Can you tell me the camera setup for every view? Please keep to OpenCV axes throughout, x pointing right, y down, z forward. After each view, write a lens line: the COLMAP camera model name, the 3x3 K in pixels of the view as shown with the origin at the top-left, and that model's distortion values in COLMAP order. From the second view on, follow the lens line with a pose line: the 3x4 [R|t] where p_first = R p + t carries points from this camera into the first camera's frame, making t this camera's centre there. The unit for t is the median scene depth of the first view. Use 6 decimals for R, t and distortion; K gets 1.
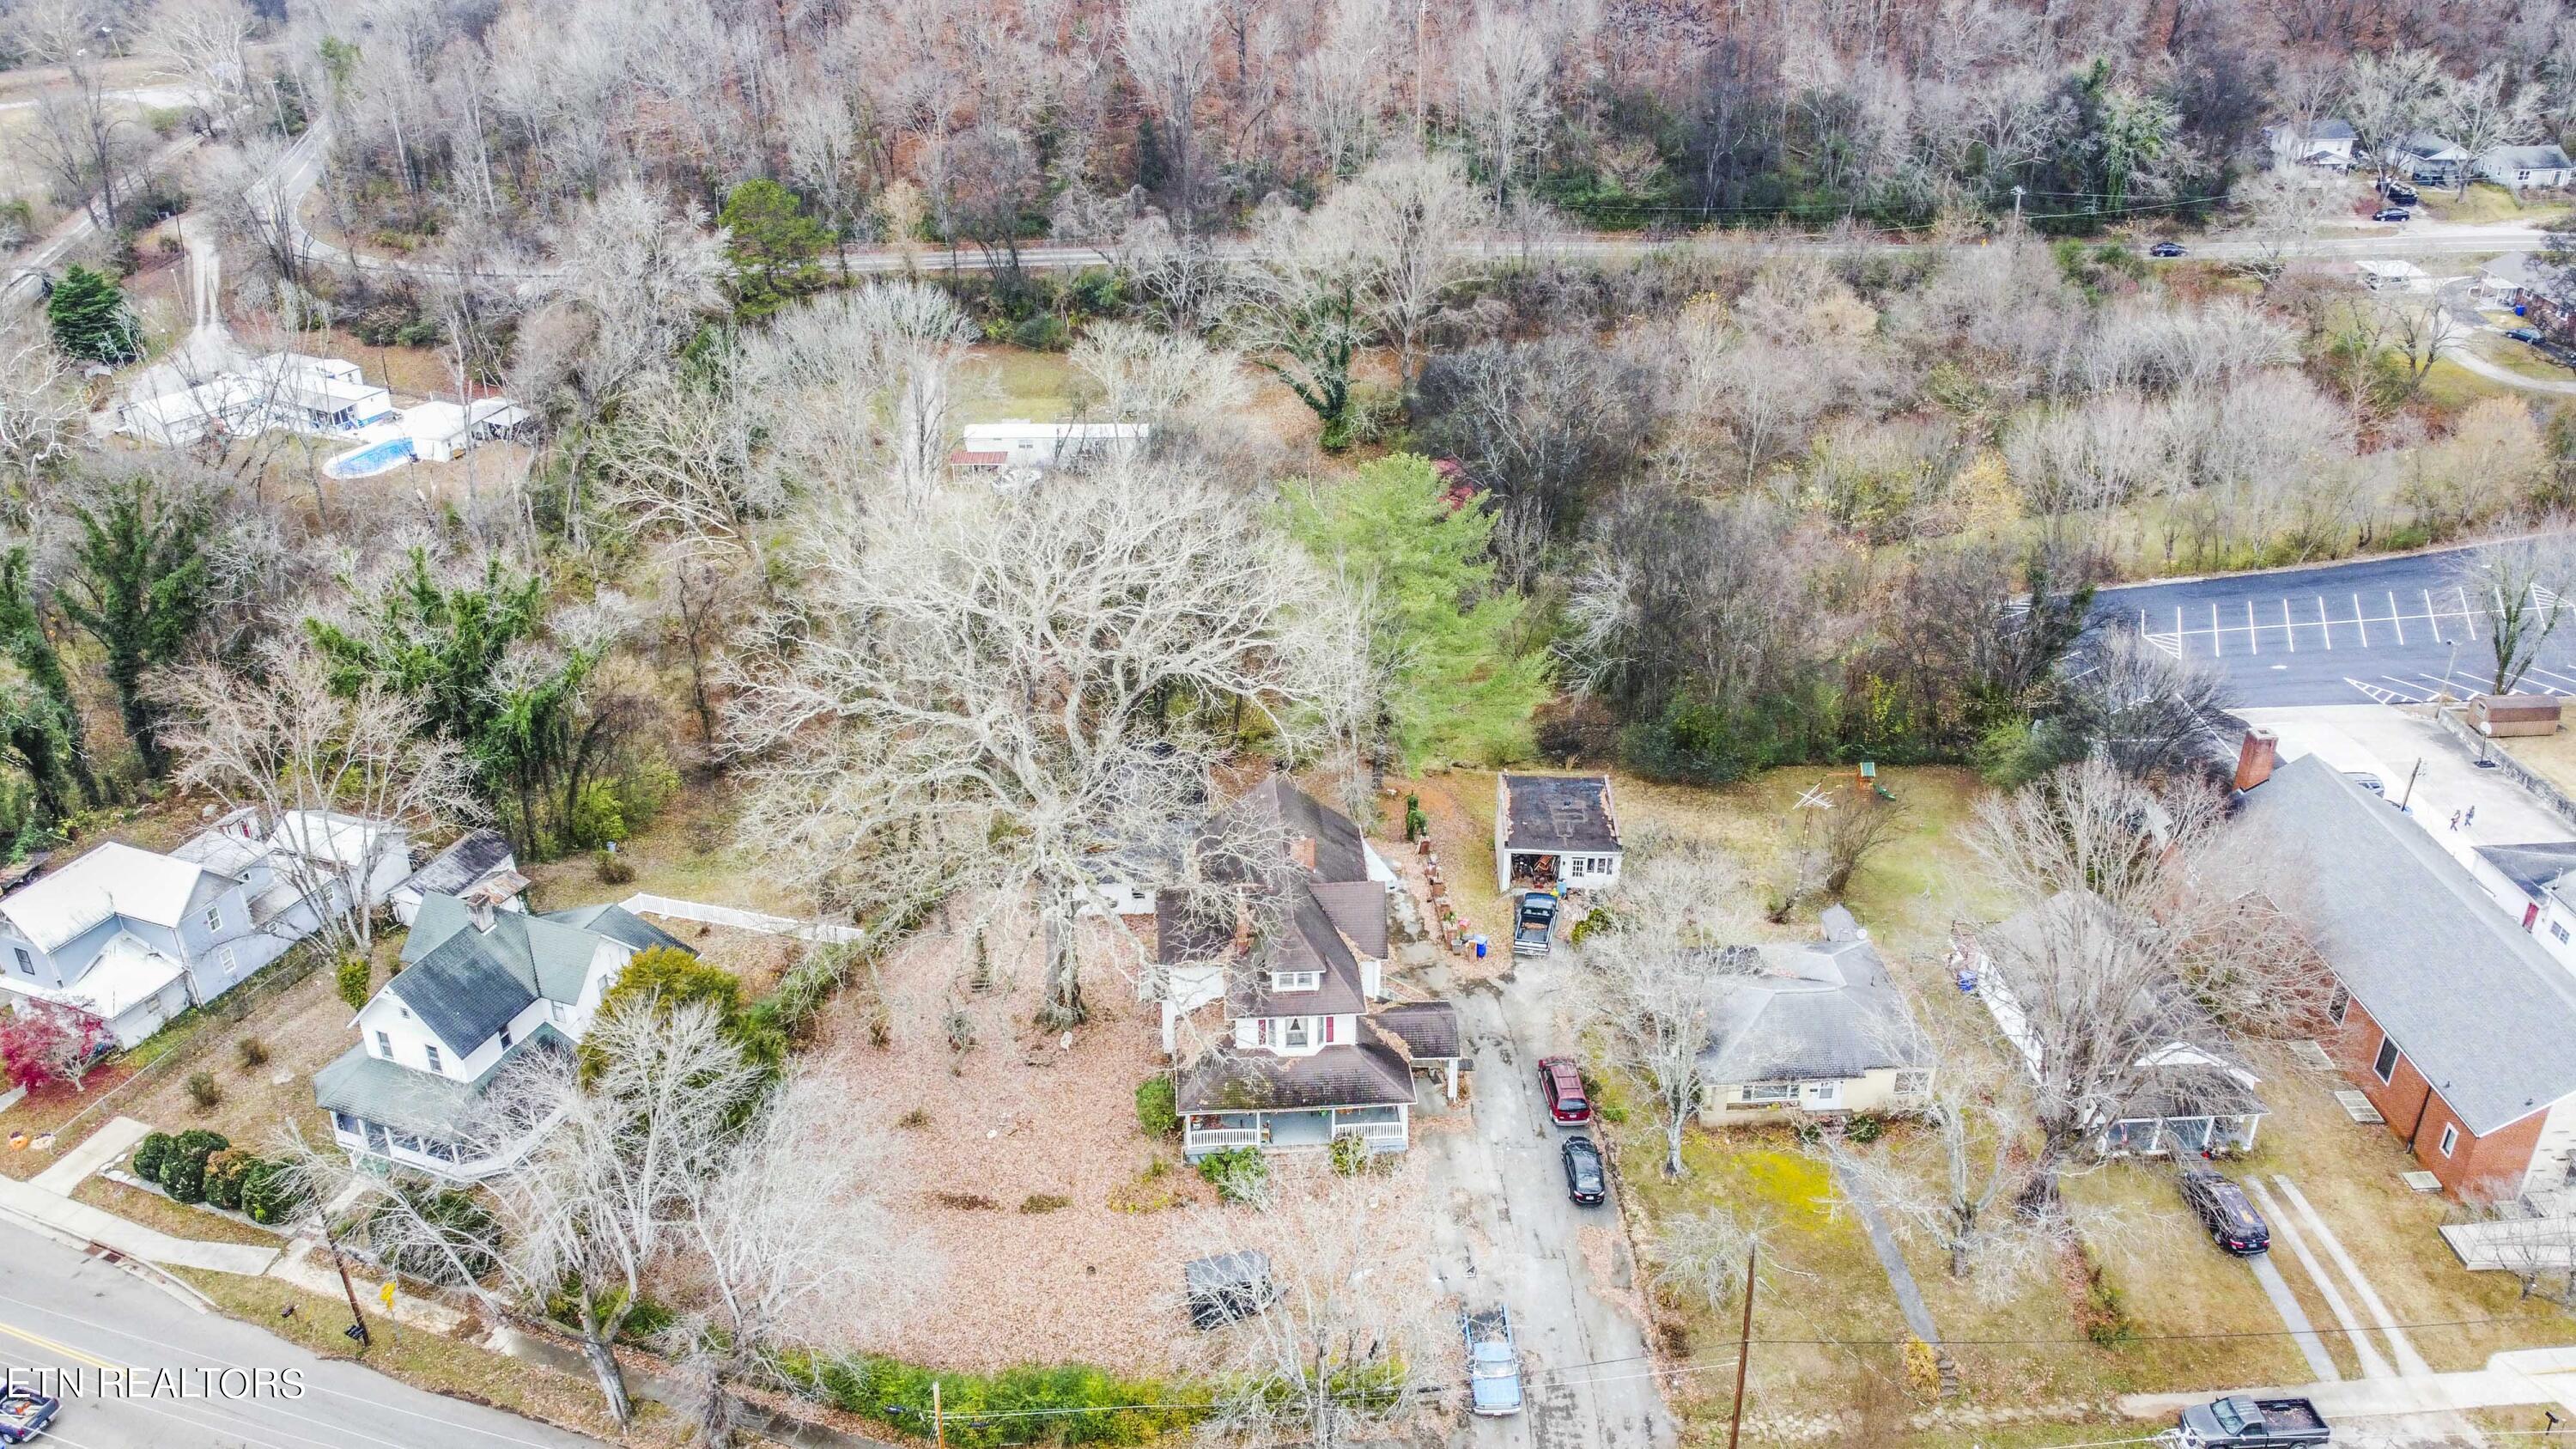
lens RADIAL K [[1930.4, 0, 1286.6], [0, 1930.4, 733.6], [0, 0, 1]] dist [0.007556, -0.004886]
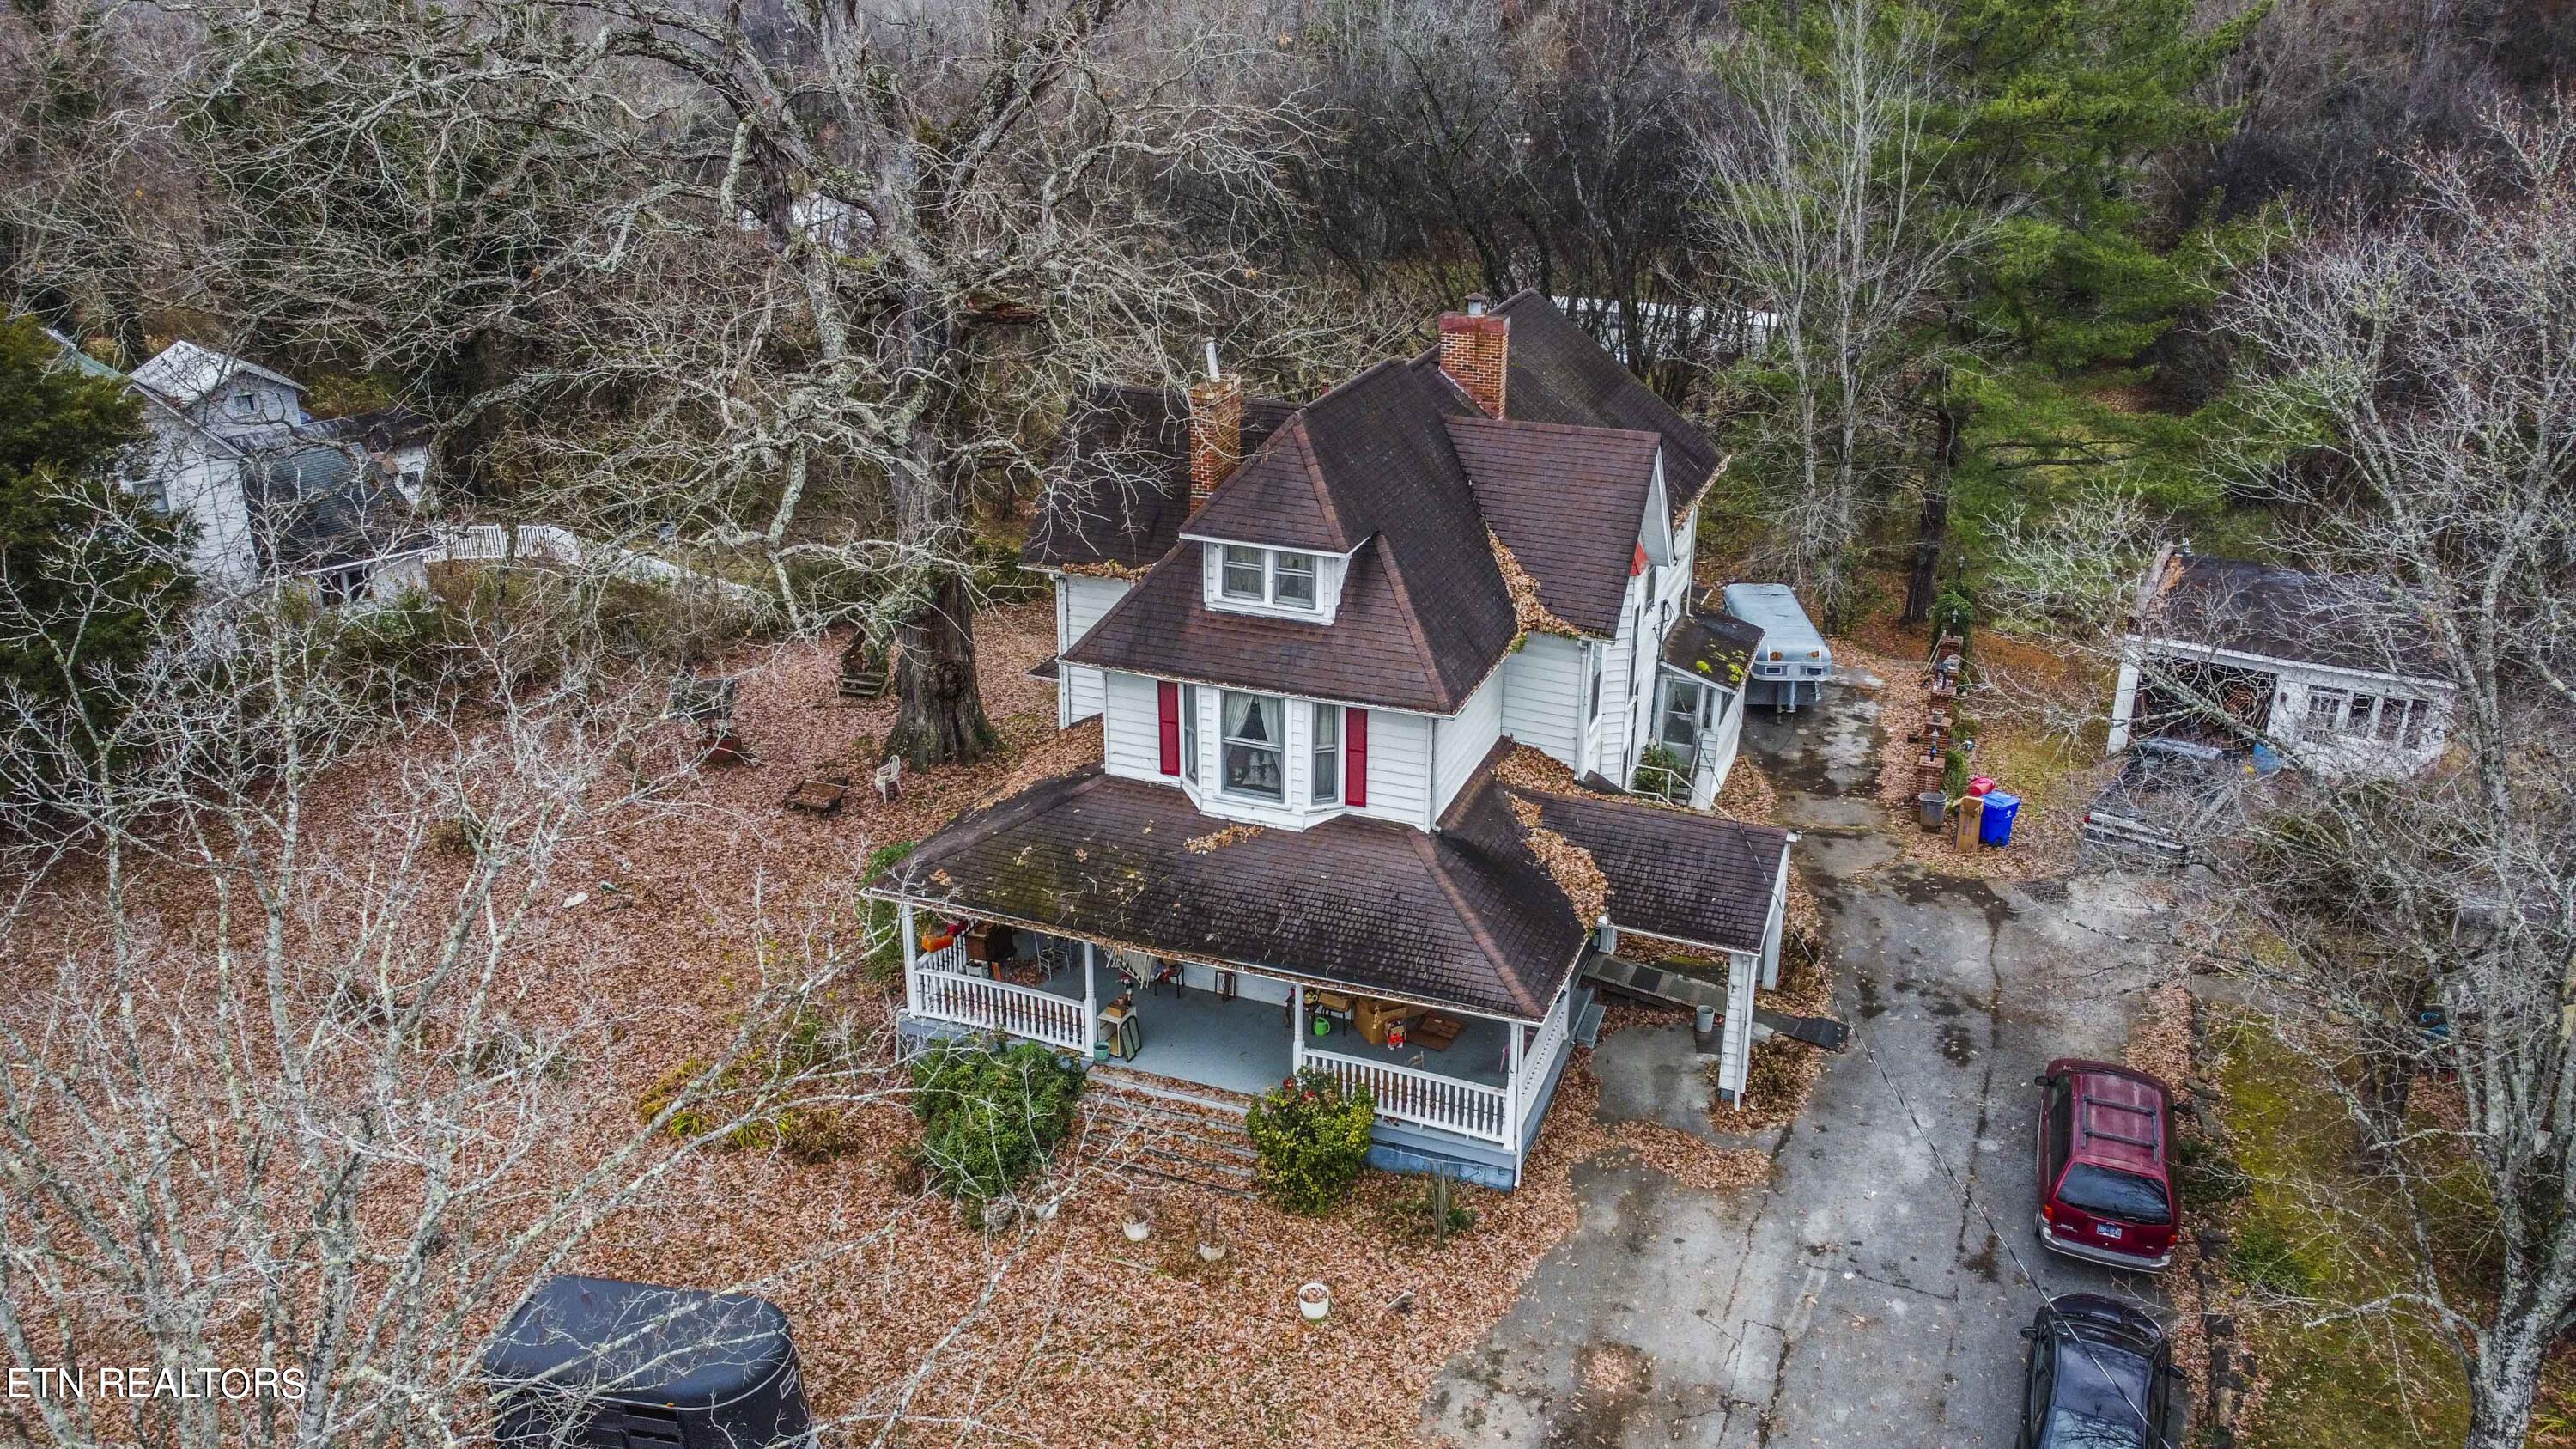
lens RADIAL K [[1930.4, 0, 1286.6], [0, 1930.4, 733.6], [0, 0, 1]] dist [0.007556, -0.004886]
pose [[0.906878, 0.164561, -0.387932, 0.136487], [-0.204778, 0.976688, -0.064402, 0.169201], [0.368290, 0.137844, 0.919435, 0.680335]]
